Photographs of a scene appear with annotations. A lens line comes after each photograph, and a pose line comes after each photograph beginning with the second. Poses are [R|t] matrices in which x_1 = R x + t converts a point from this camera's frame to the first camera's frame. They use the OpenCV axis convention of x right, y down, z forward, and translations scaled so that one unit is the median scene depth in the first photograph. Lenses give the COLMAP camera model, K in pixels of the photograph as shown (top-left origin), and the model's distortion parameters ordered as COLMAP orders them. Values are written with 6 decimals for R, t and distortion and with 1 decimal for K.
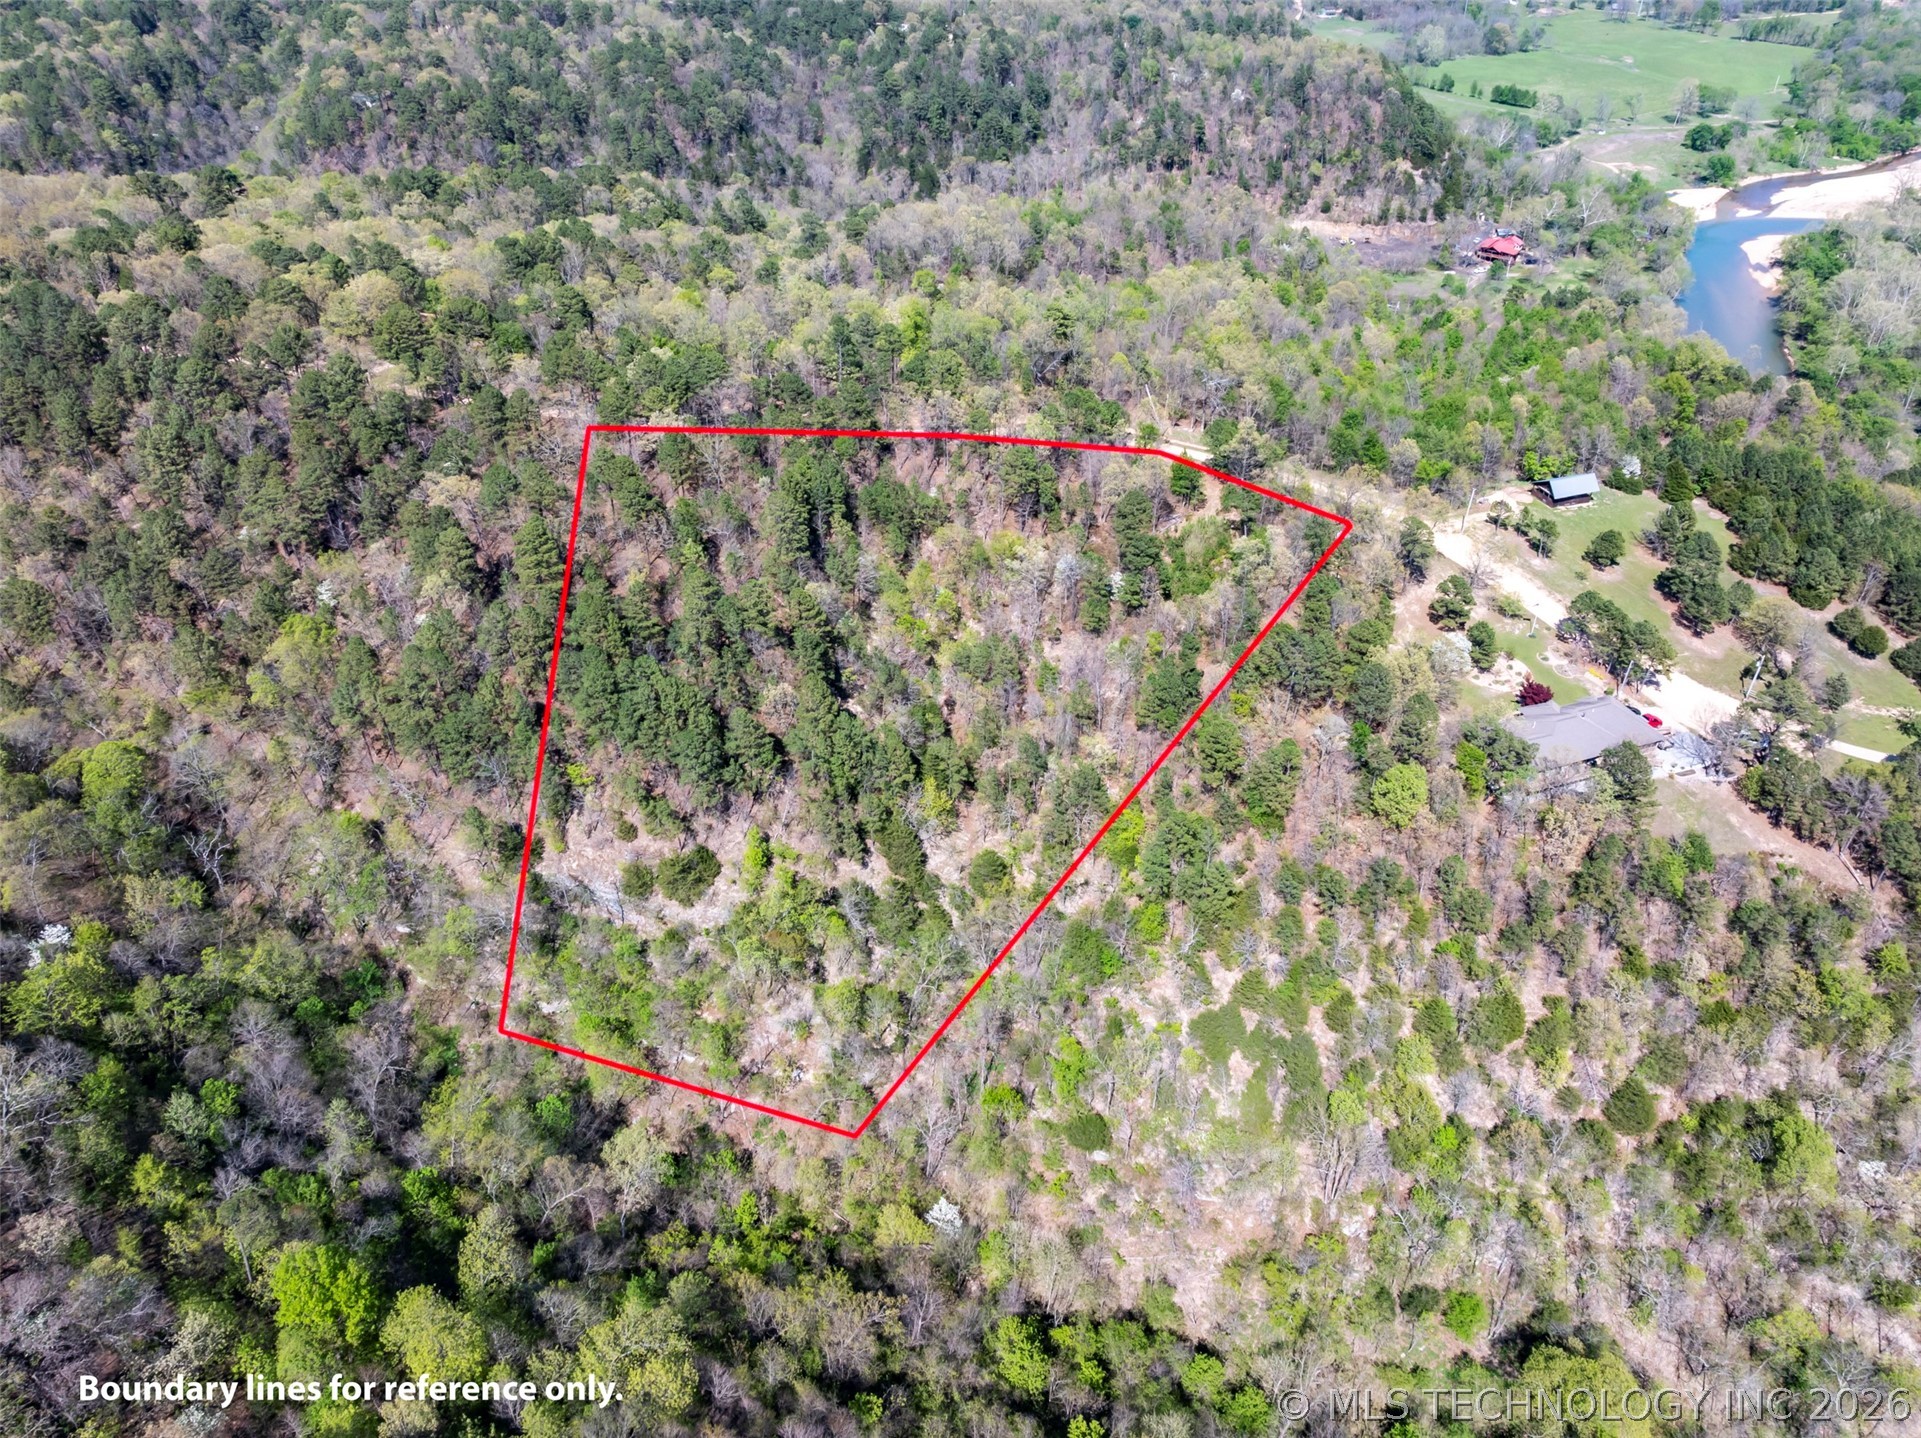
lens RADIAL K [[1362.0, 0, 960.5], [0, 1362.0, 719.0], [0, 0, 1]] dist [-0.053722, 0.030158]
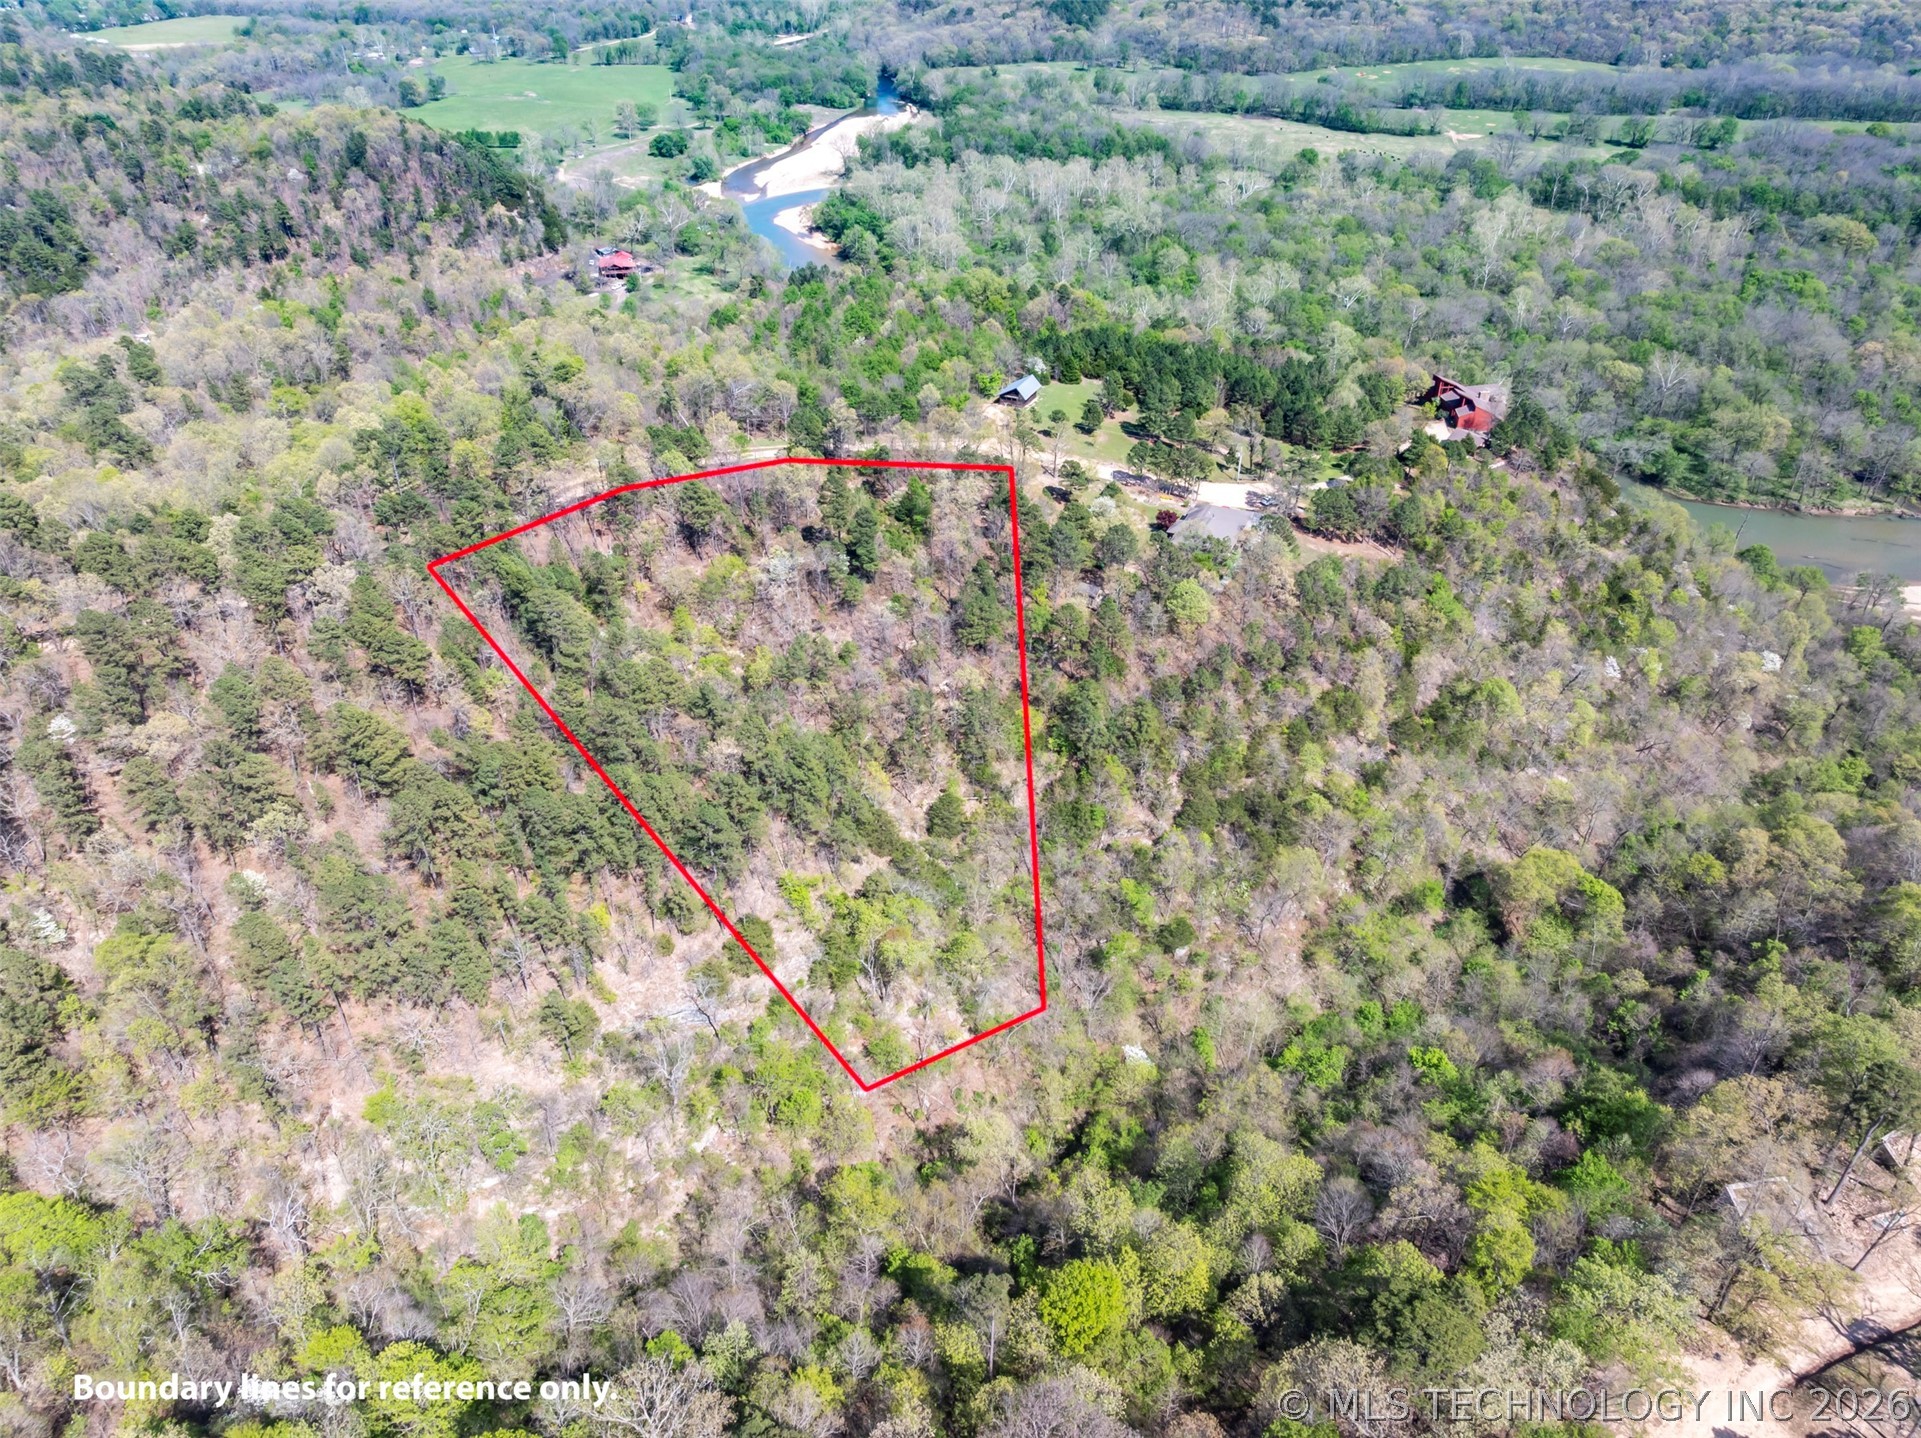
lens RADIAL K [[1362.0, 0, 960.5], [0, 1362.0, 719.0], [0, 0, 1]] dist [-0.053722, 0.030158]
pose [[0.681699, -0.398521, 0.613570, -0.533238], [0.418199, 0.900372, 0.120167, -0.074898], [-0.600330, 0.174677, 0.780444, 0.089951]]
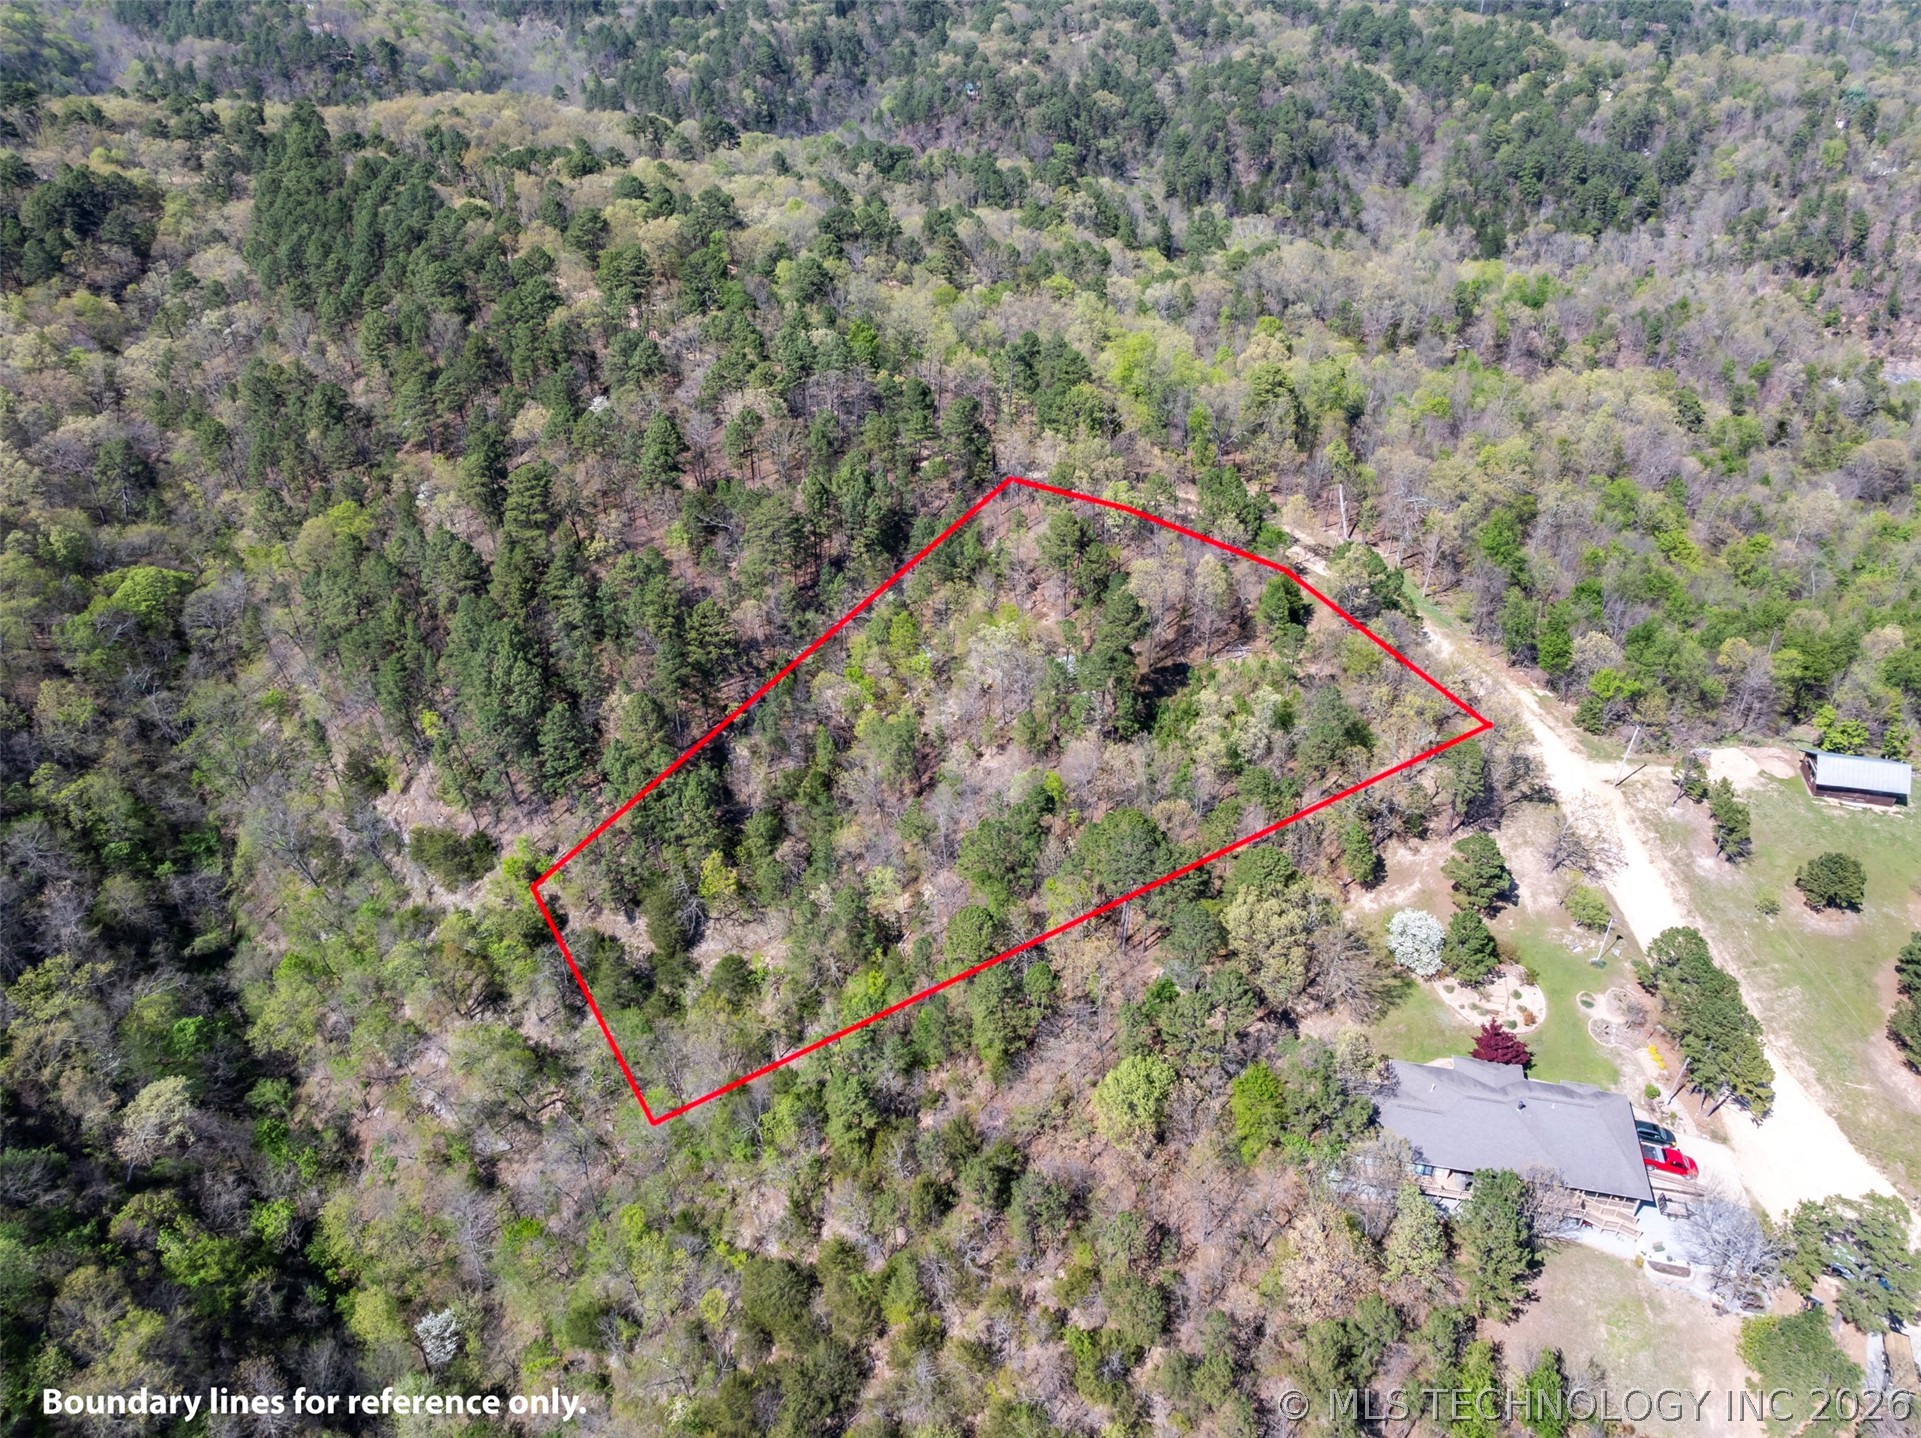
lens RADIAL K [[1362.0, 0, 960.5], [0, 1362.0, 719.0], [0, 0, 1]] dist [-0.053722, 0.030158]
pose [[0.849236, 0.294726, -0.438104, 0.384554], [-0.307446, 0.950570, 0.043514, -0.099886], [0.429273, 0.097740, 0.897870, 0.261159]]
